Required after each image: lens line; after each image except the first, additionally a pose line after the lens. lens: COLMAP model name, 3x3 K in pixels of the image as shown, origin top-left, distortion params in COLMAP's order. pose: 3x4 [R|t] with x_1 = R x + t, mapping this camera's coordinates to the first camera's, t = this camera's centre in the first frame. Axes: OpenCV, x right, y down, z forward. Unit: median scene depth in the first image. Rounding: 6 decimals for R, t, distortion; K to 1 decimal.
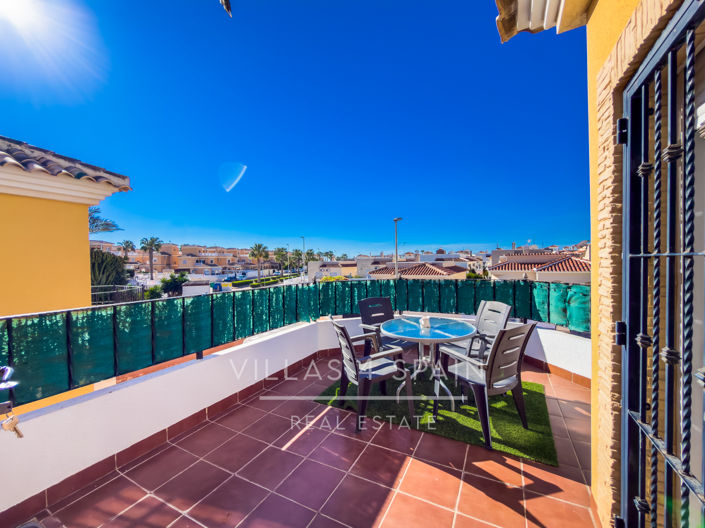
lens RADIAL K [[290.6, 0, 350.0], [0, 290.6, 262.5], [0, 0, 1]] dist [-0.008104, 0.000574]
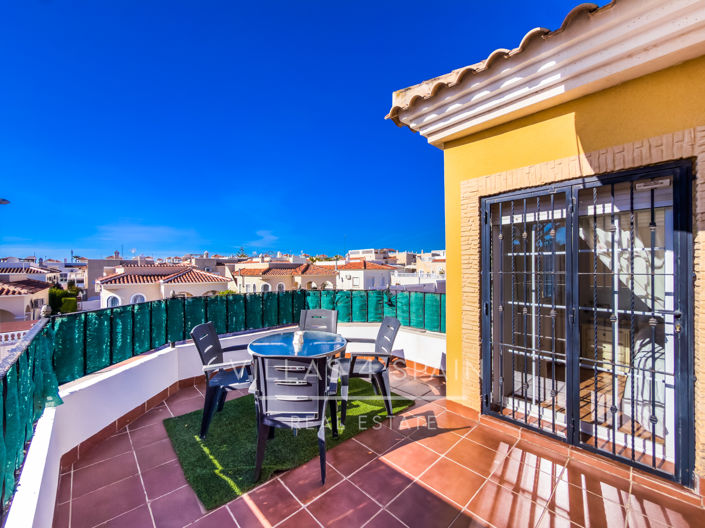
lens RADIAL K [[290.6, 0, 350.9], [0, 290.6, 265.8], [0, 0, 1]] dist [-0.008104, 0.000574]
pose [[0.312609, 0.023288, 0.949597, -0.497684], [0.003225, 0.999668, -0.025578, -0.008465], [-0.949877, 0.011058, 0.312430, 0.433454]]
